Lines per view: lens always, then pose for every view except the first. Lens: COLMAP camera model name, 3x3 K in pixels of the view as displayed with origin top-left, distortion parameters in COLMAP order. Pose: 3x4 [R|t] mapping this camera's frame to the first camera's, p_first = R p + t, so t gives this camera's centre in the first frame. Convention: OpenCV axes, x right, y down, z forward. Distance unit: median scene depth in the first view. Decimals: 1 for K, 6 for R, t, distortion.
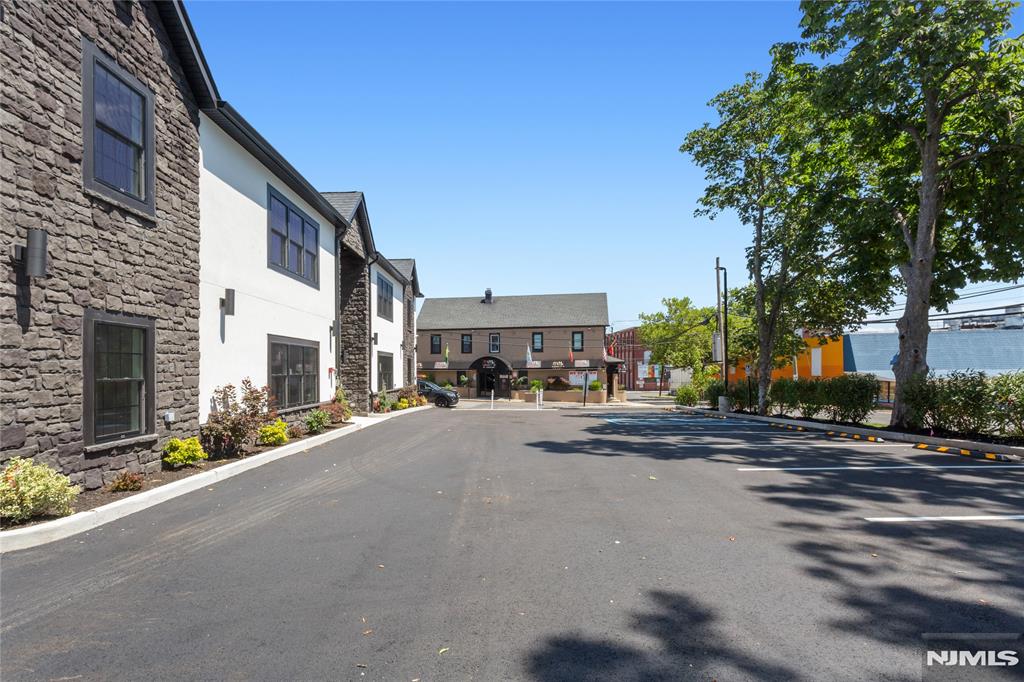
lens RADIAL K [[499.8, 0, 510.5], [0, 499.8, 359.1], [0, 0, 1]] dist [0.002204, 0.000927]
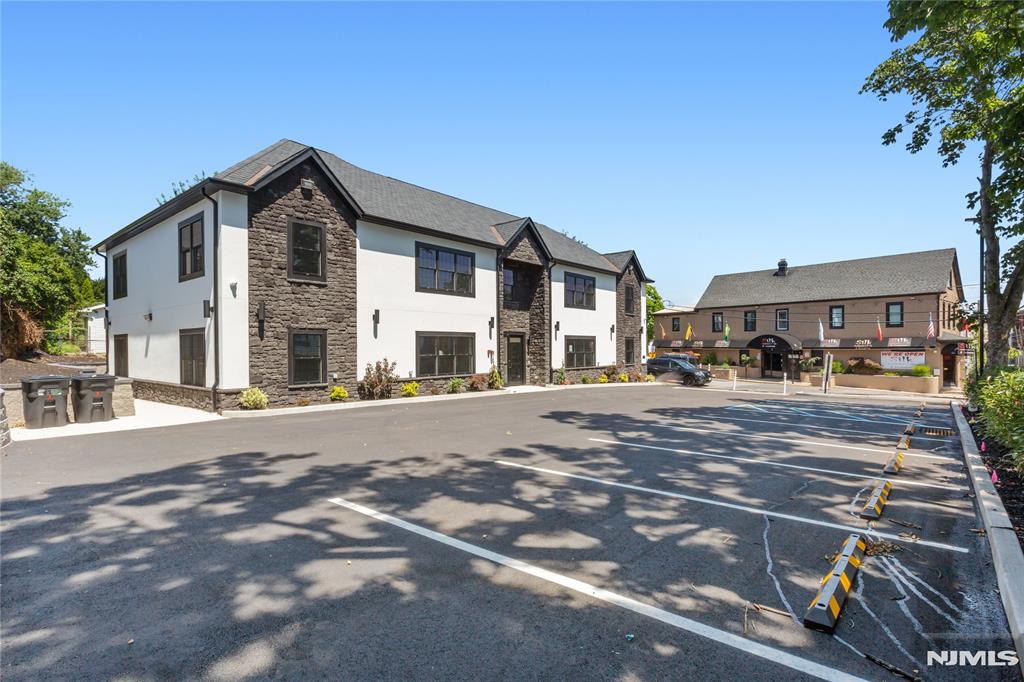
lens RADIAL K [[505.7, 0, 512.0], [0, 505.7, 341.0], [0, 0, 1]] dist [-0.006140, -0.000061]
pose [[0.748755, -0.000085, -0.662847, 0.692781], [0.009539, 0.999898, 0.010648, -0.025080], [0.662778, -0.014296, 0.748679, -0.049733]]
